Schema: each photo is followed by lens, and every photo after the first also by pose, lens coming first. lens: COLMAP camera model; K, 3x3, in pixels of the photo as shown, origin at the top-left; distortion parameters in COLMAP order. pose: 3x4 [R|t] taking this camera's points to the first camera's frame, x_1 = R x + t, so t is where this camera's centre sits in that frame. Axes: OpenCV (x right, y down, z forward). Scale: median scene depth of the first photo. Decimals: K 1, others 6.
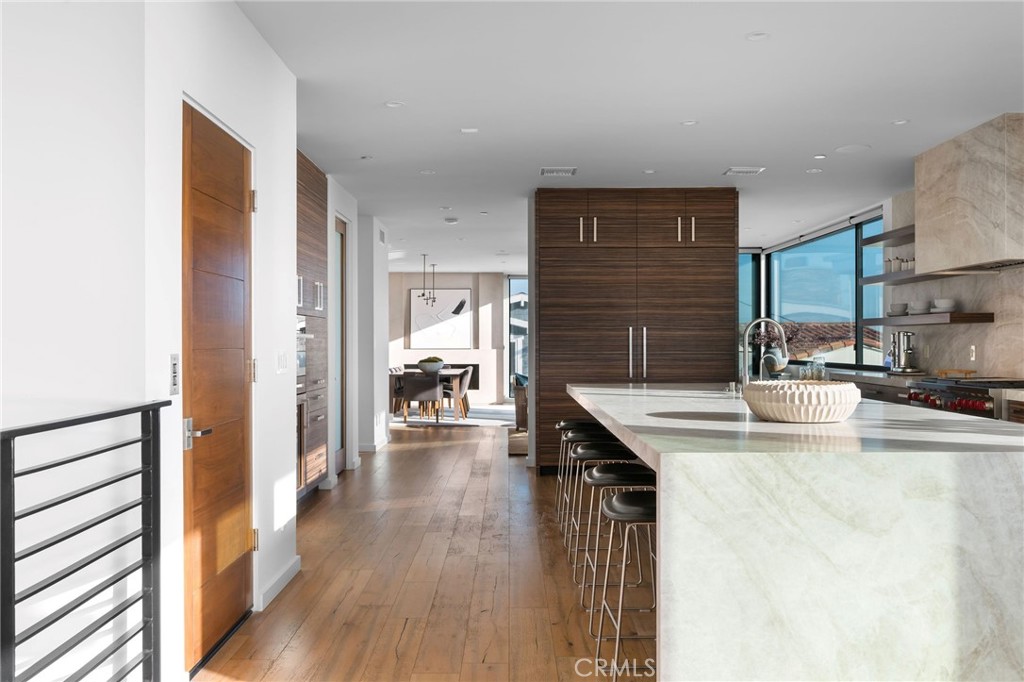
lens RADIAL K [[901.5, 0, 512.0], [0, 901.5, 341.0], [0, 0, 1]] dist [-0.000479, -0.001839]
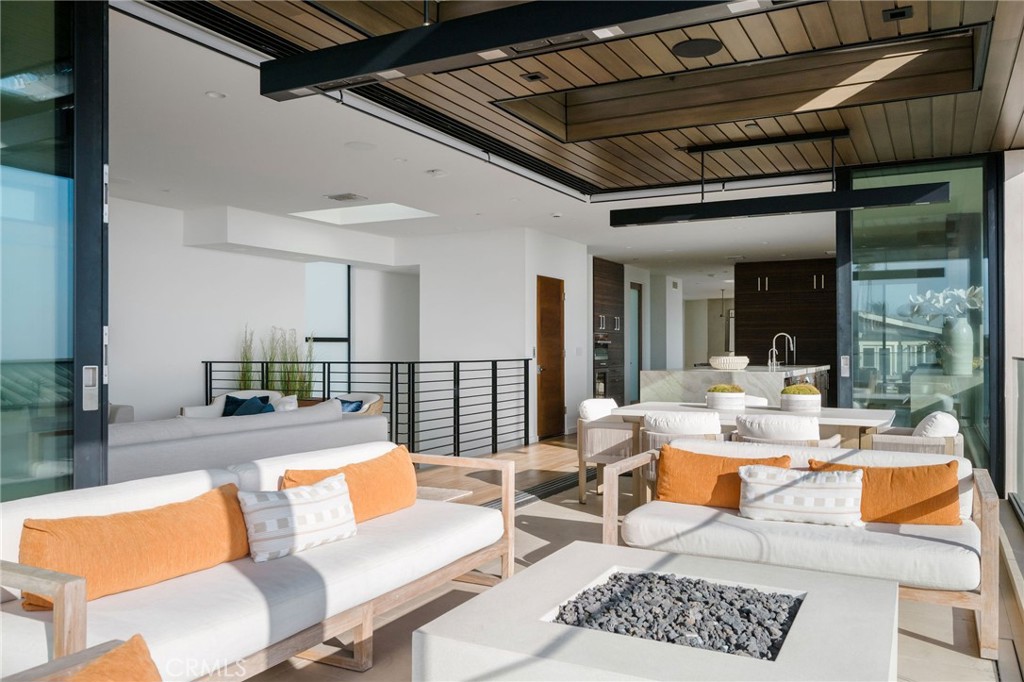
lens RADIAL K [[822.8, 0, 512.0], [0, 822.8, 341.0], [0, 0, 1]] dist [0.001302, 0.000161]
pose [[0.892519, -0.003178, -0.450999, 0.444072], [-0.000446, 0.999968, -0.007927, 0.007524], [0.451010, 0.007276, 0.892489, -0.854842]]
